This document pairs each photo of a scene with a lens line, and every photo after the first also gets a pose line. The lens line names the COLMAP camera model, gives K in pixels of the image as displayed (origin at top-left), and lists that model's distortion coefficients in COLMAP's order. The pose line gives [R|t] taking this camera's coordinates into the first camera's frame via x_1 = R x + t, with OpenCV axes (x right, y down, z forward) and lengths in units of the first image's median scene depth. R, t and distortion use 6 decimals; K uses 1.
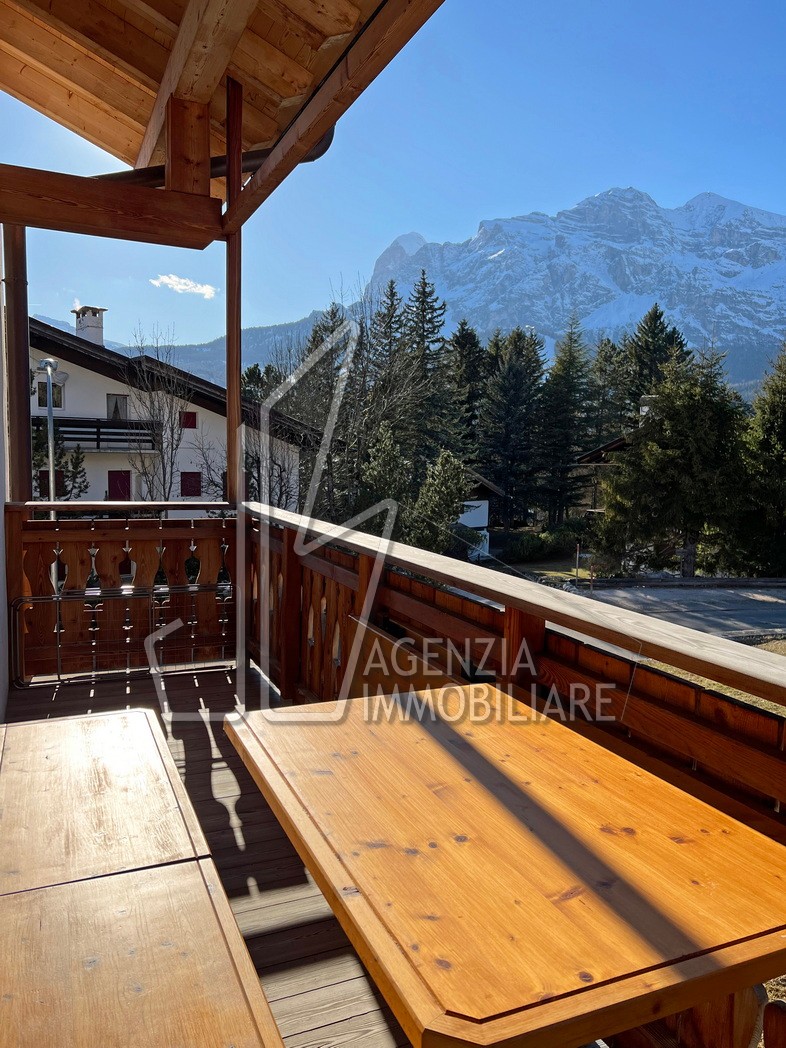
lens RADIAL K [[790.2, 0, 407.4], [0, 790.2, 502.7], [0, 0, 1]] dist [0.059334, -0.051617]
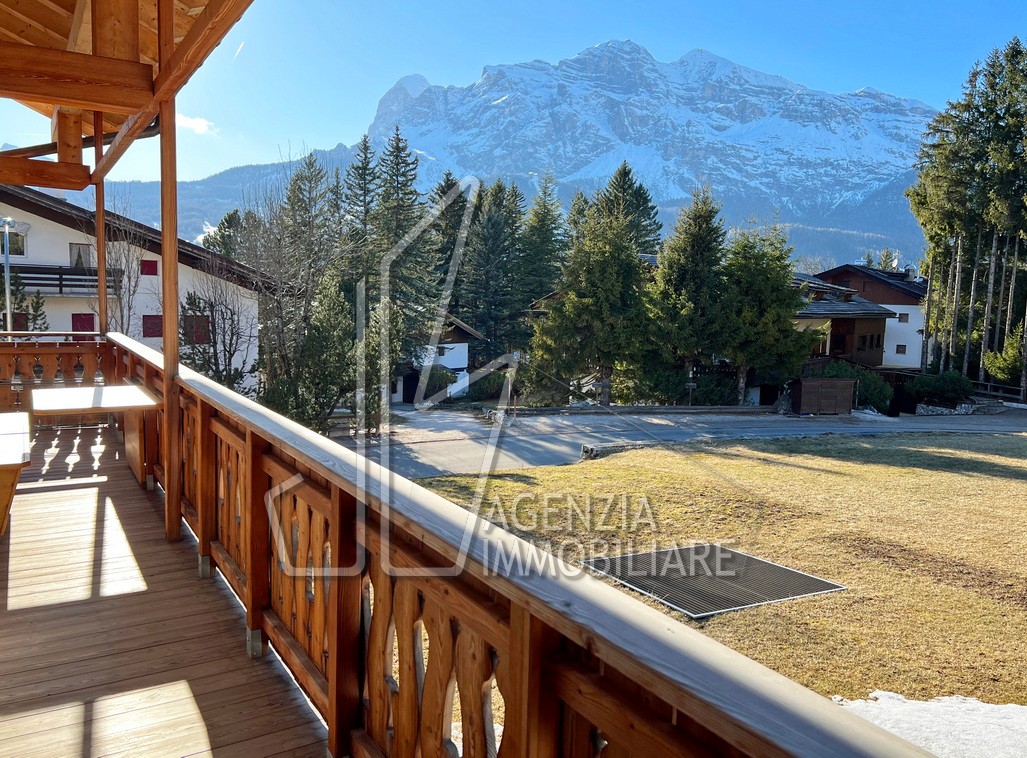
lens RADIAL K [[774.3, 0, 517.7], [0, 774.3, 380.0], [0, 0, 1]] dist [0.059334, -0.051617]
pose [[0.991204, -0.007743, 0.132118, 0.073149], [0.001974, 0.999041, 0.043743, 0.004144], [-0.132330, -0.043098, 0.990268, -0.127054]]
